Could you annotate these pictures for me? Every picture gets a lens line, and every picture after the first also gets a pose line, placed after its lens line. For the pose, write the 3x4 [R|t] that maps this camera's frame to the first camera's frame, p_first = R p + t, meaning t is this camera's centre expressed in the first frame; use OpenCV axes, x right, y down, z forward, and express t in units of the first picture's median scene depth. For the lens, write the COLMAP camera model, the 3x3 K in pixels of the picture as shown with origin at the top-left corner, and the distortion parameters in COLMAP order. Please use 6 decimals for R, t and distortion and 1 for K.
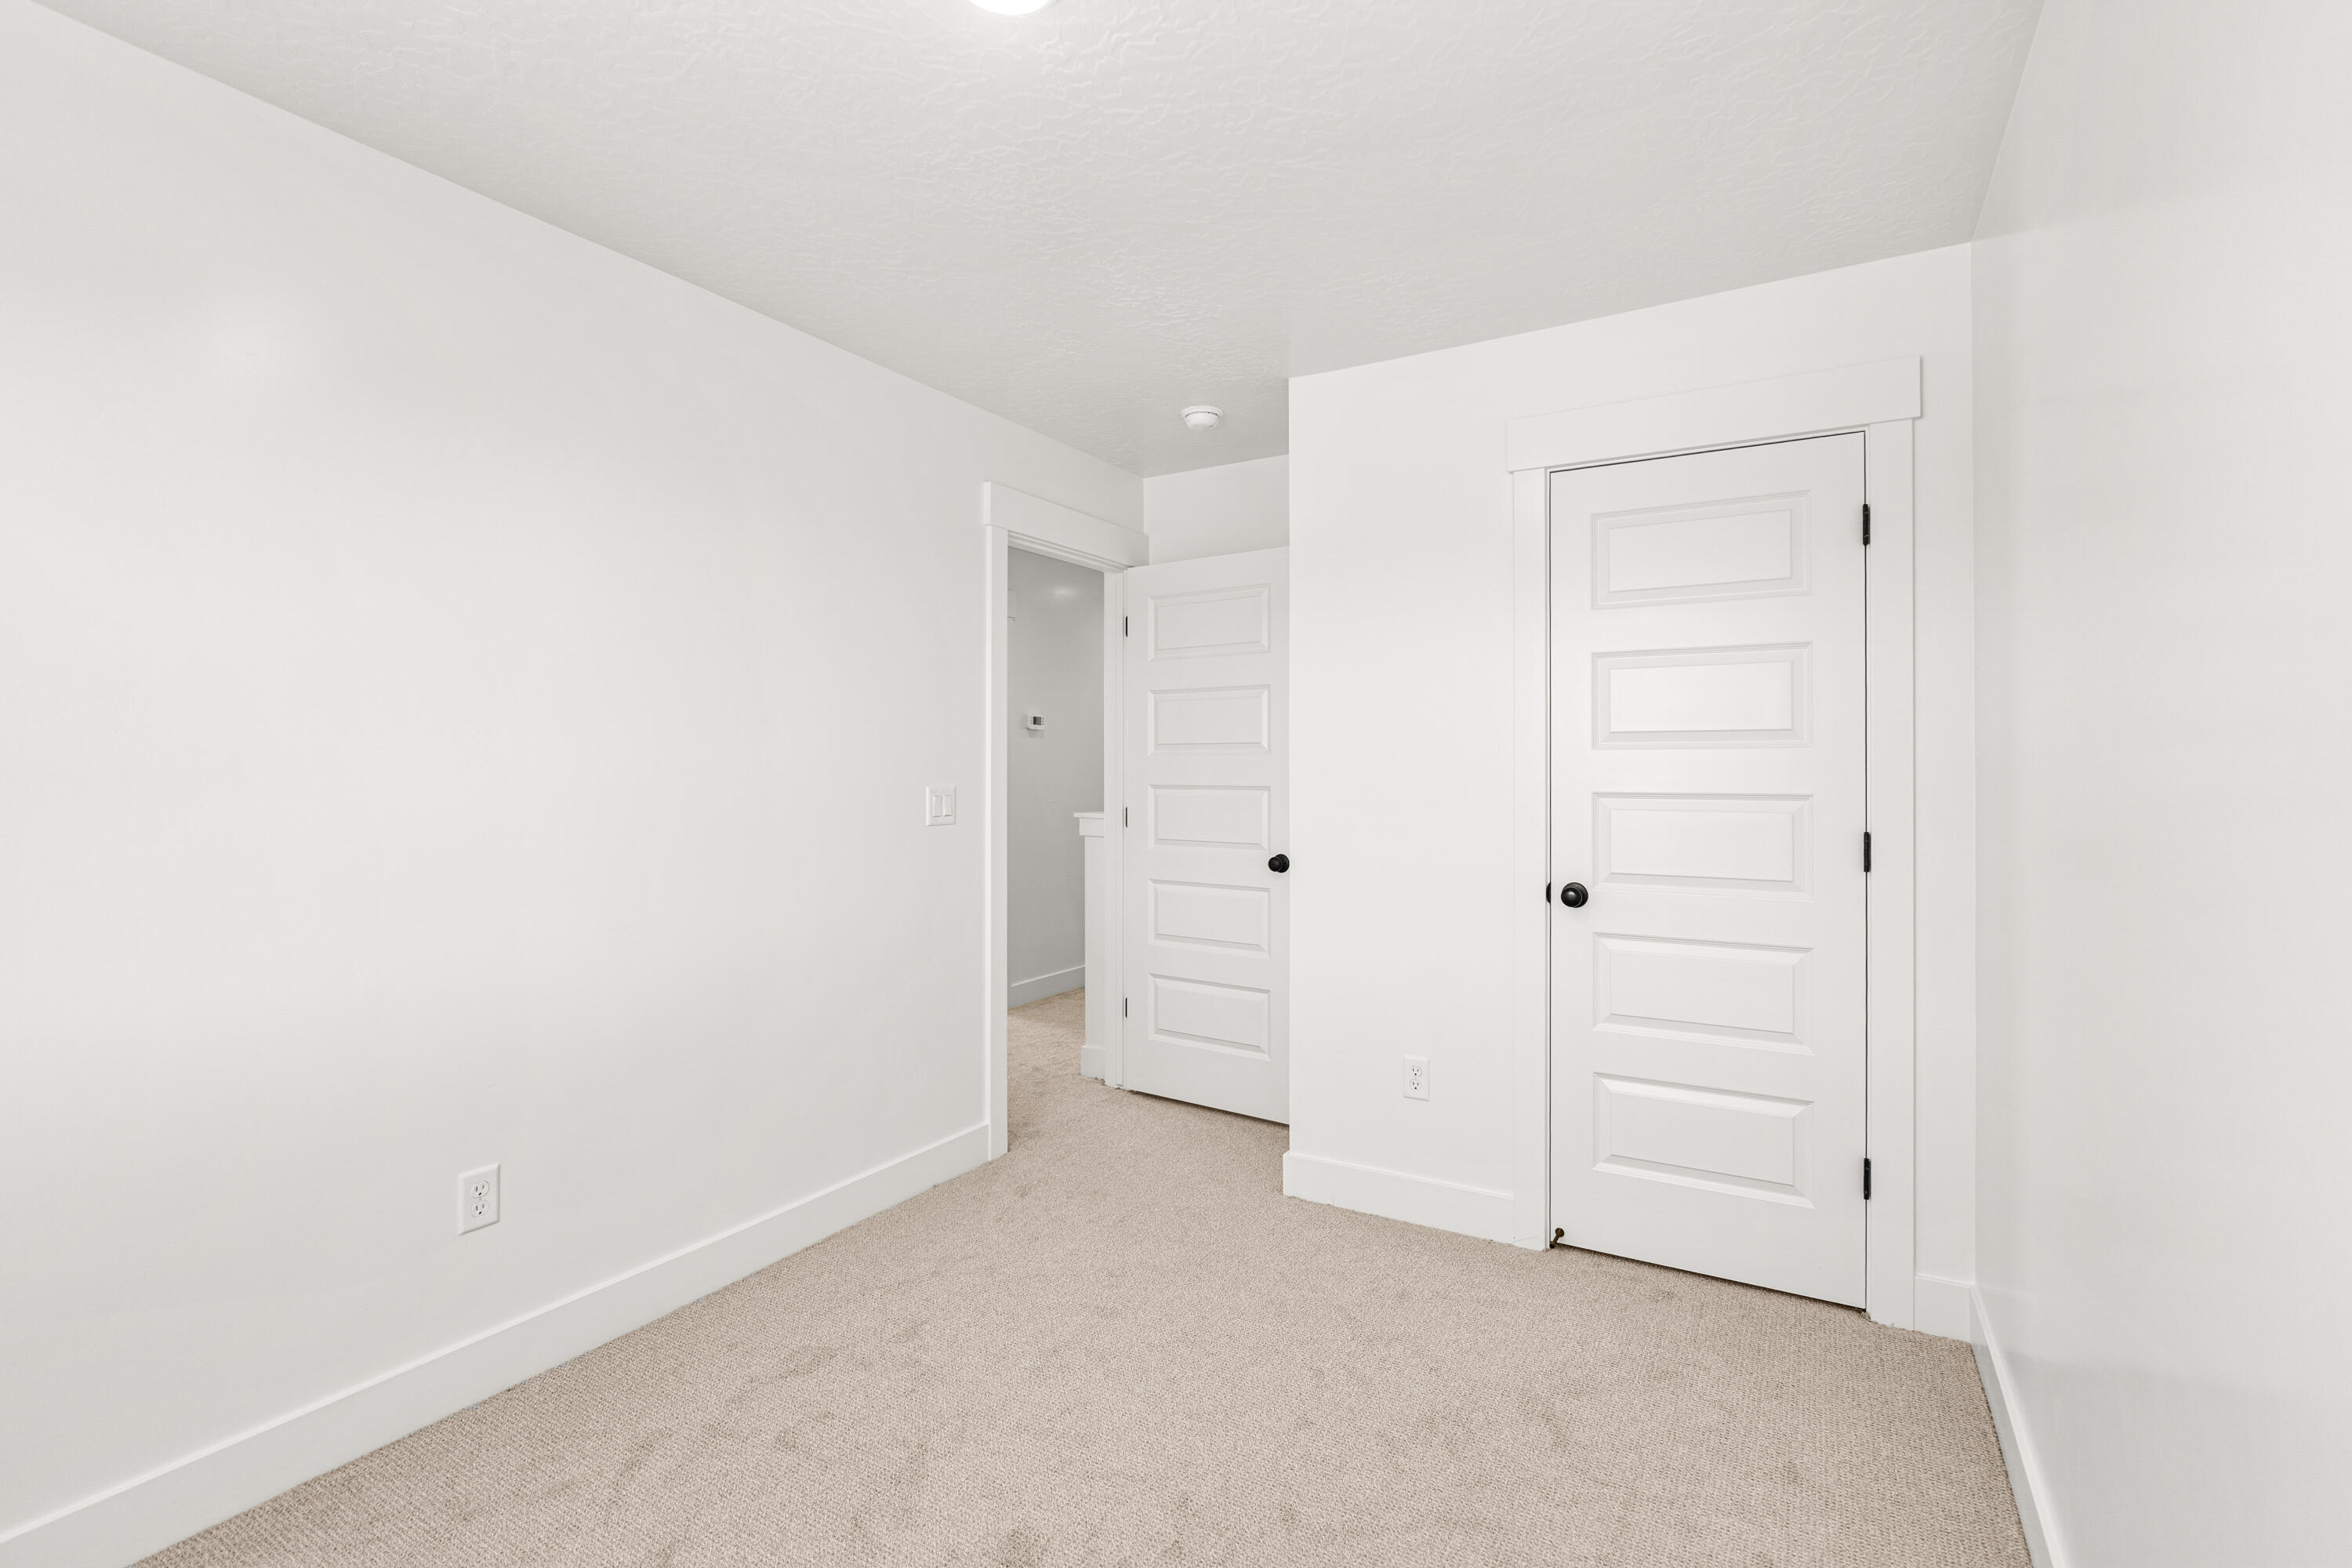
lens RADIAL K [[1076.3, 0, 1199.2], [0, 1076.3, 766.4], [0, 0, 1]] dist [-0.002317, -0.000008]
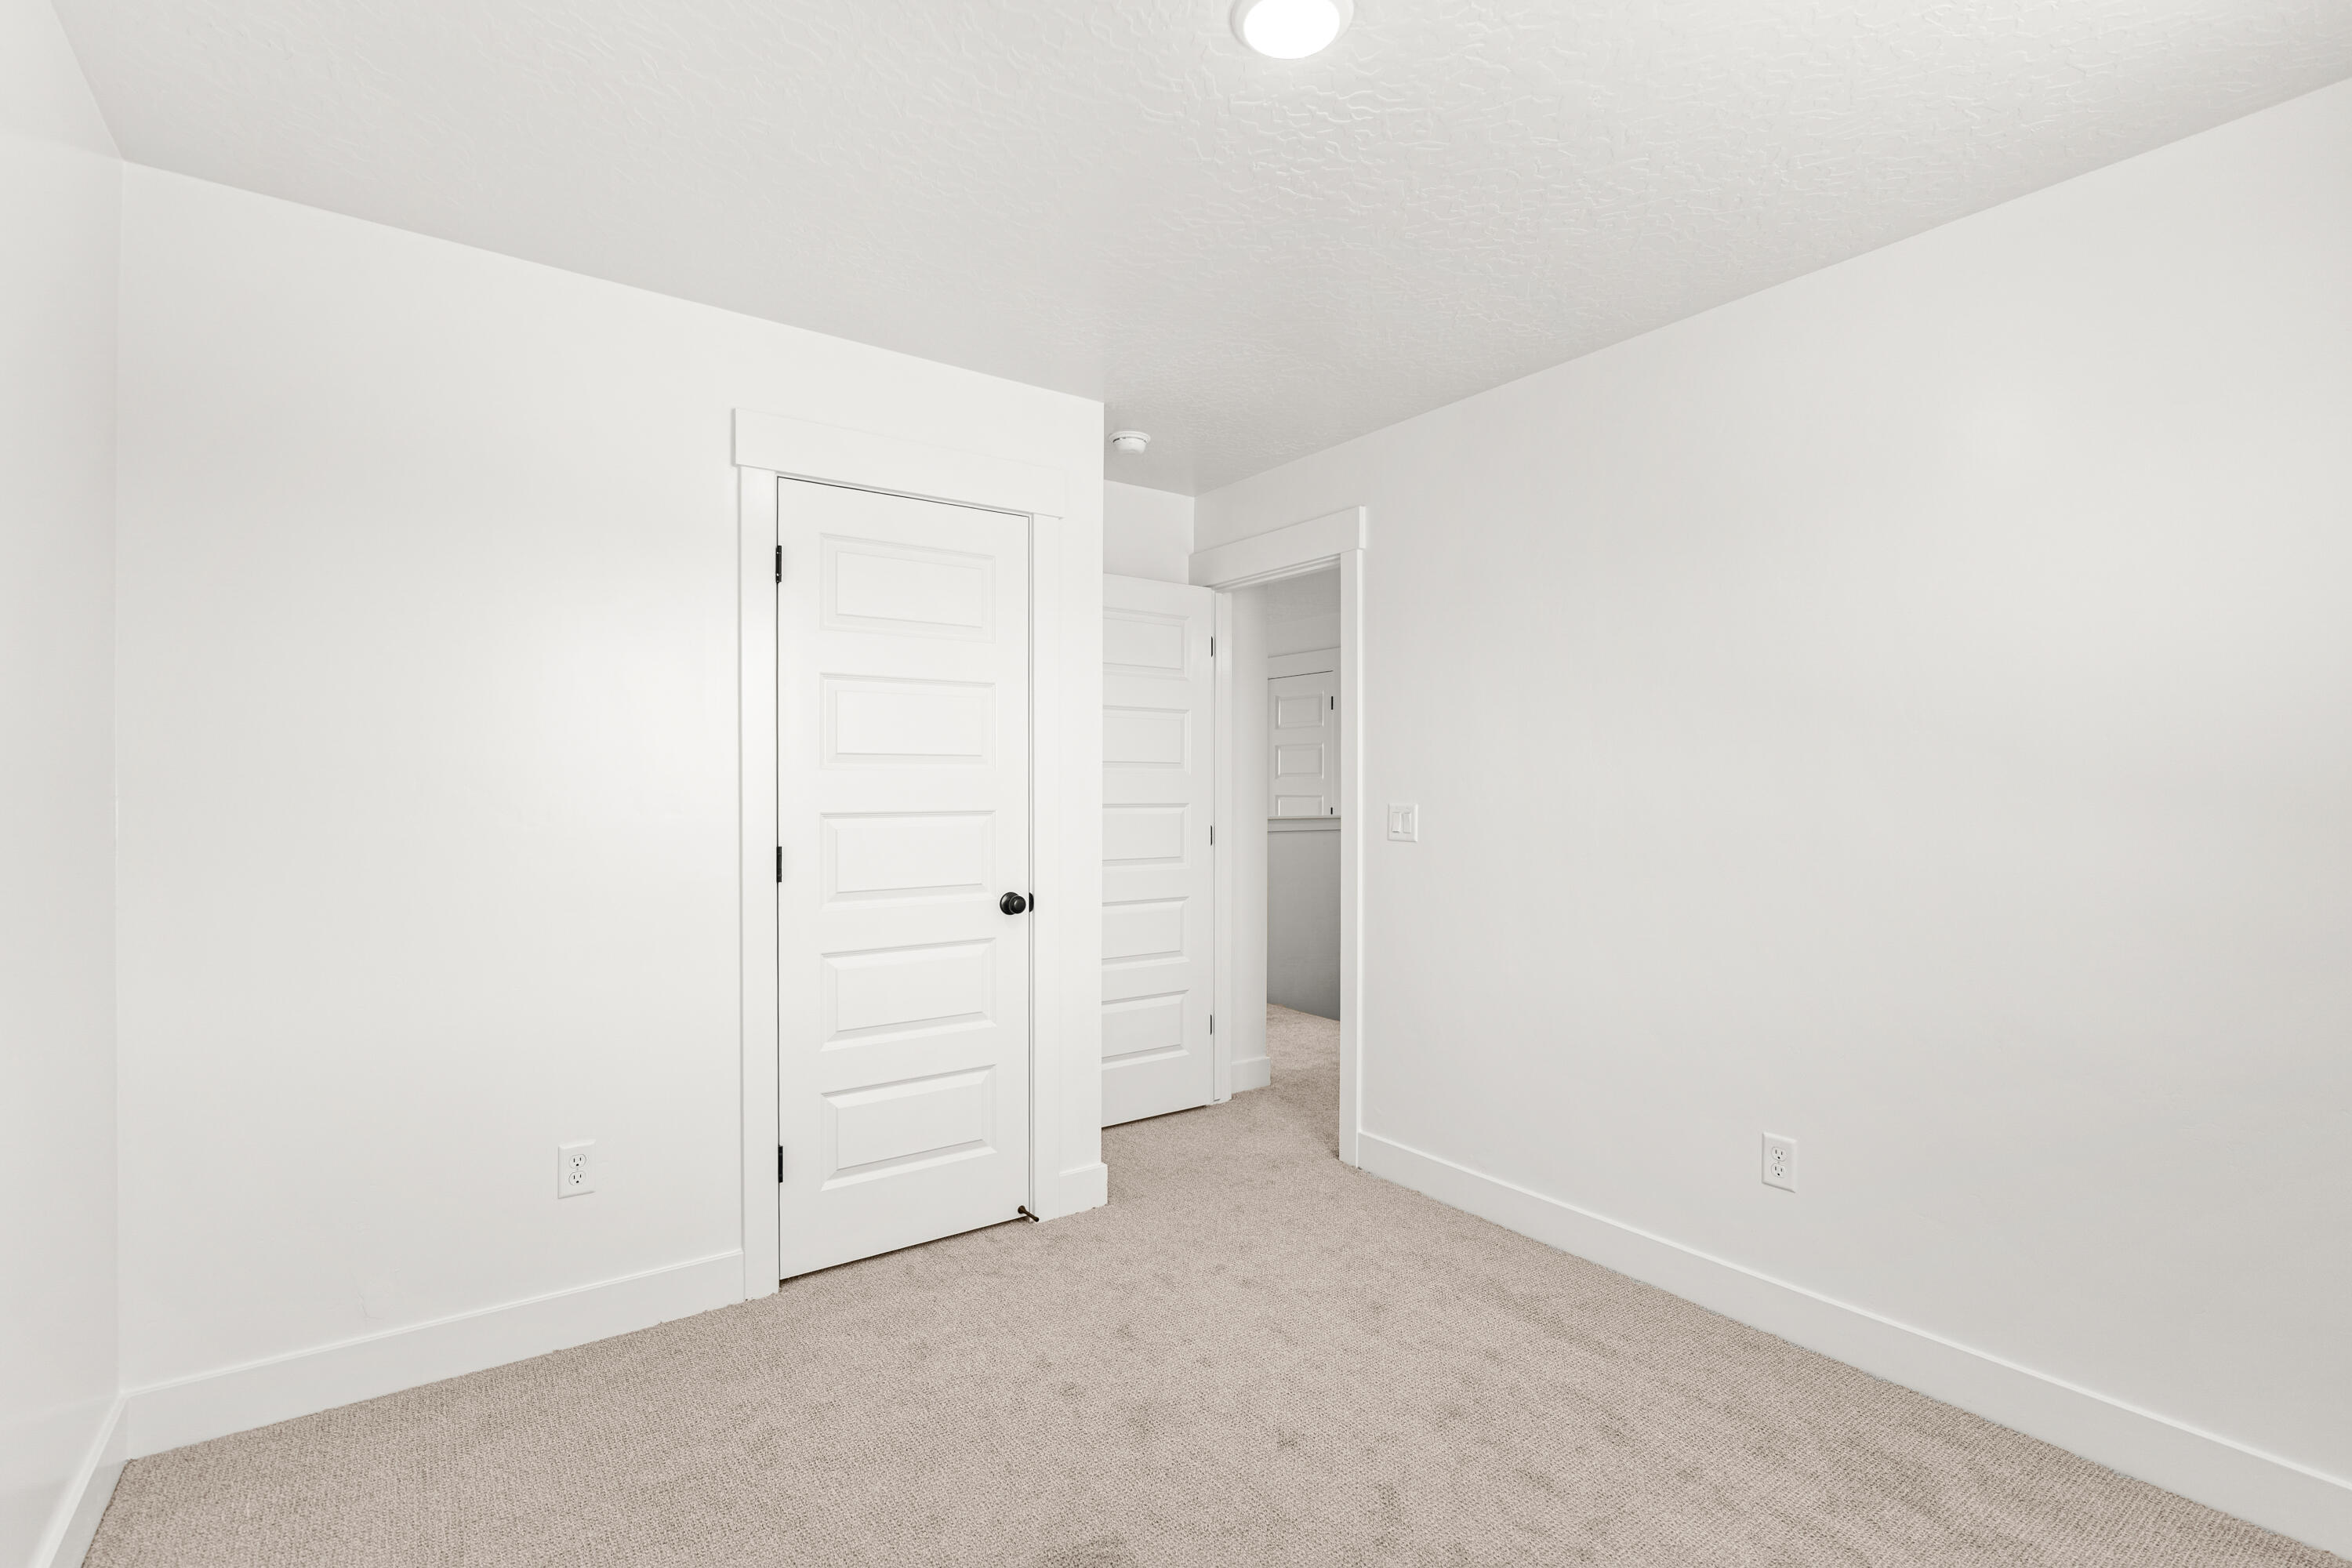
lens RADIAL K [[1076.3, 0, 1183.2], [0, 1076.3, 793.7], [0, 0, 1]] dist [-0.002317, -0.000008]
pose [[0.413626, -0.012582, 0.910360, -0.400518], [-0.002031, 0.999889, 0.014742, -0.009268], [-0.910445, -0.007947, 0.413554, 0.285368]]
